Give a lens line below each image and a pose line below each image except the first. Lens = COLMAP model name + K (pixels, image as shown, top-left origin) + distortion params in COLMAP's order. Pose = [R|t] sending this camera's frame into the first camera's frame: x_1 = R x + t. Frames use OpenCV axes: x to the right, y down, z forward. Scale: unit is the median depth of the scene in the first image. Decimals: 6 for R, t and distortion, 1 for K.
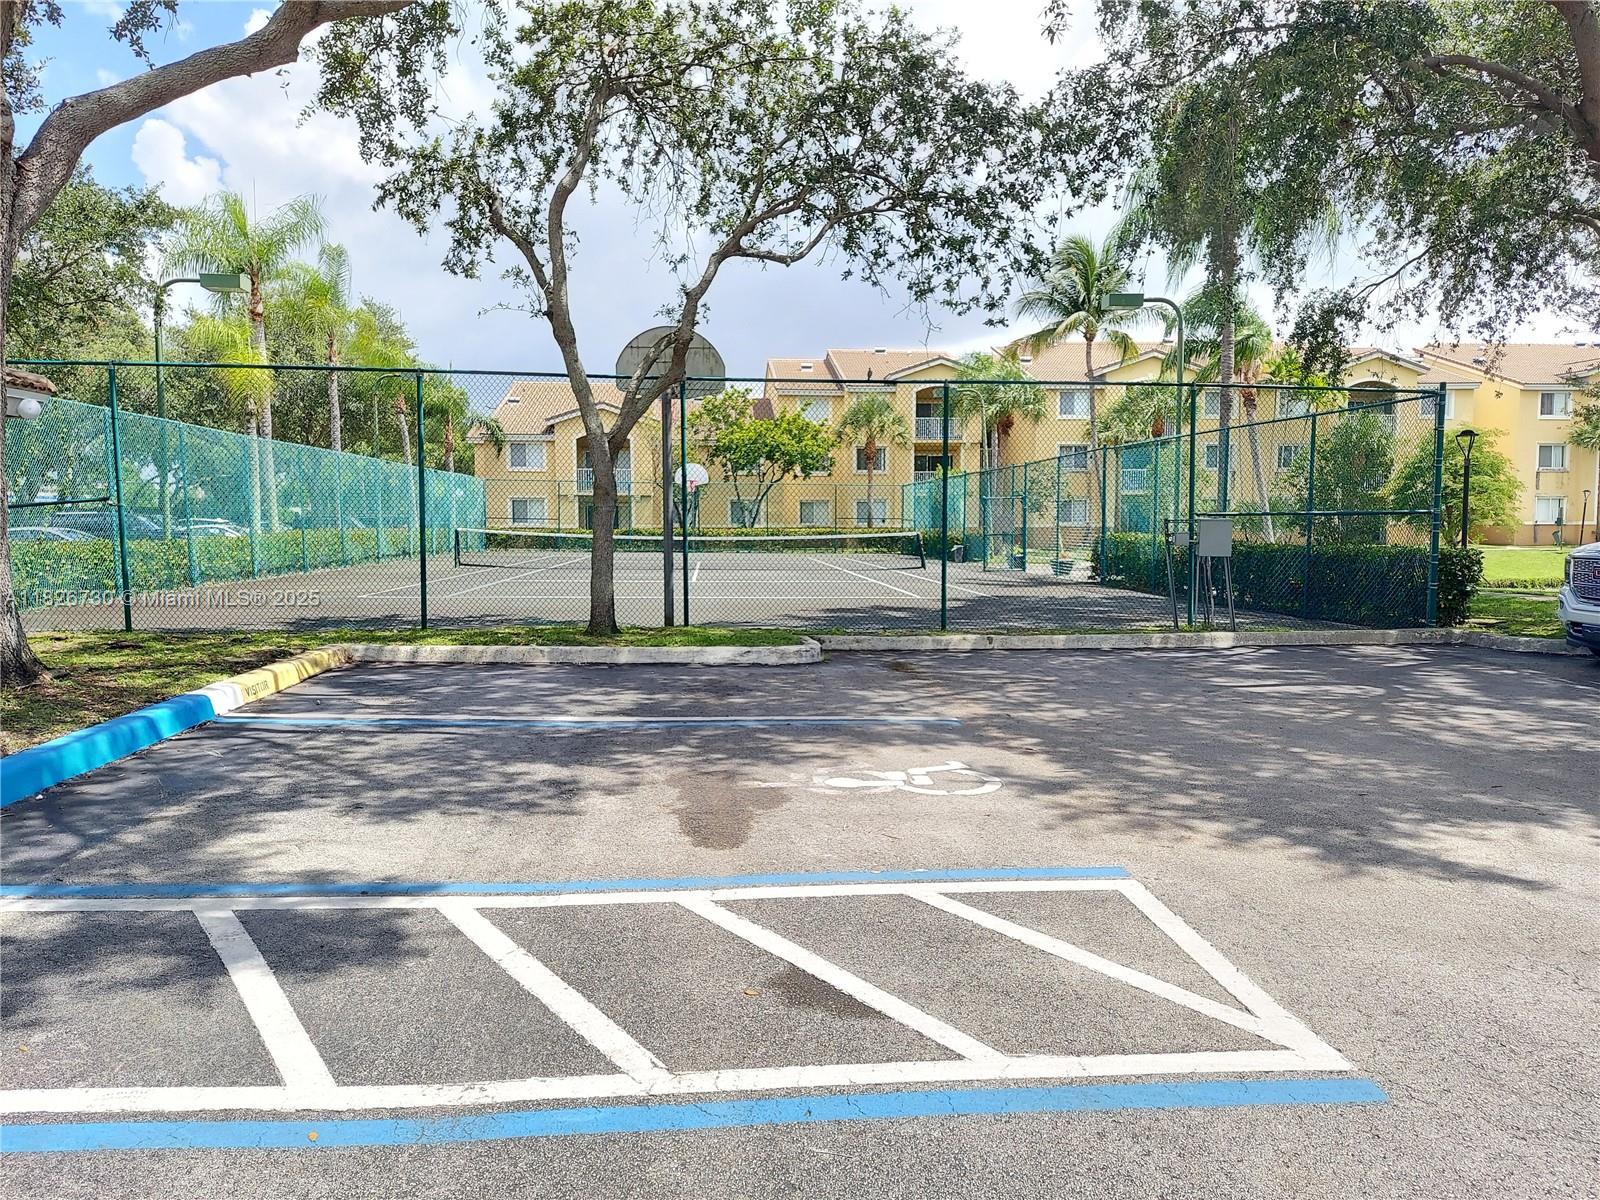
lens RADIAL K [[1157.7, 0, 800.0], [0, 1157.7, 600.0], [0, 0, 1]] dist [0.000991, -0.002119]
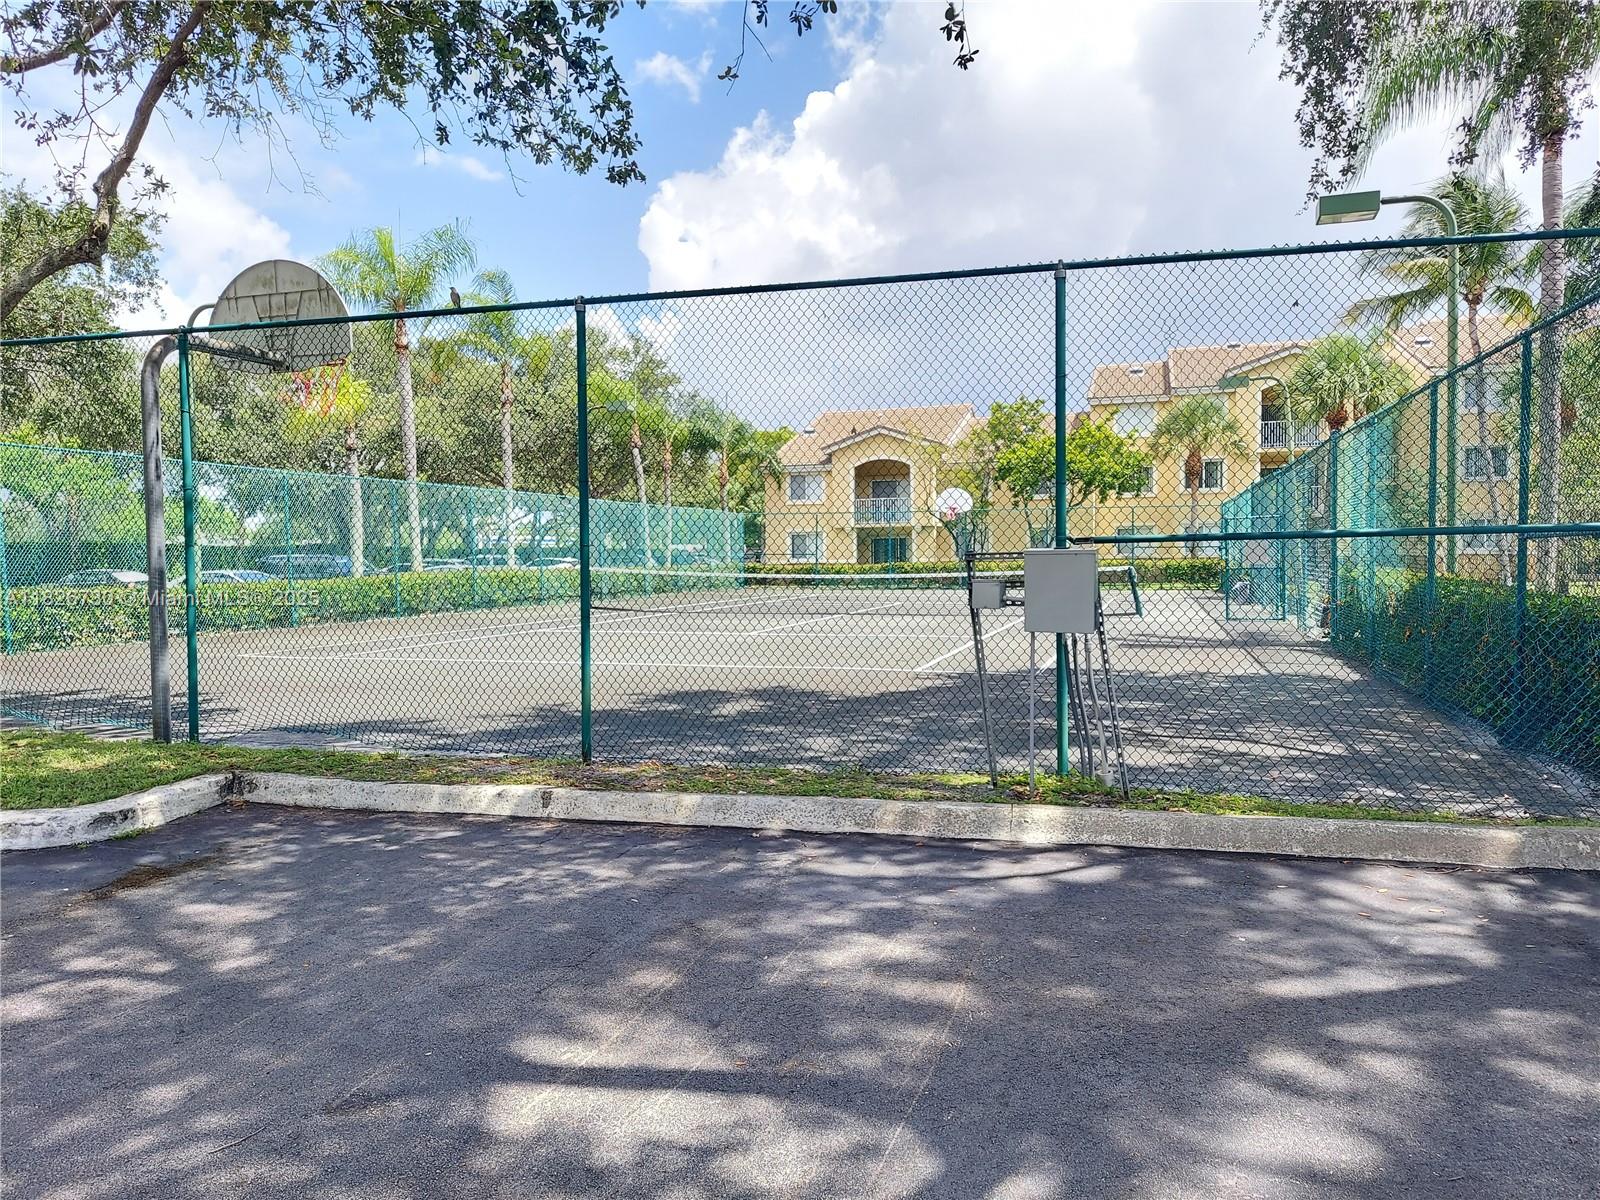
lens RADIAL K [[1157.7, 0, 800.0], [0, 1157.7, 600.0], [0, 0, 1]] dist [0.000991, -0.002119]
pose [[0.936142, -0.008055, -0.351530, 0.096869], [-0.001649, 0.999626, -0.027297, -0.008164], [0.351618, 0.026134, 0.935779, 0.127373]]
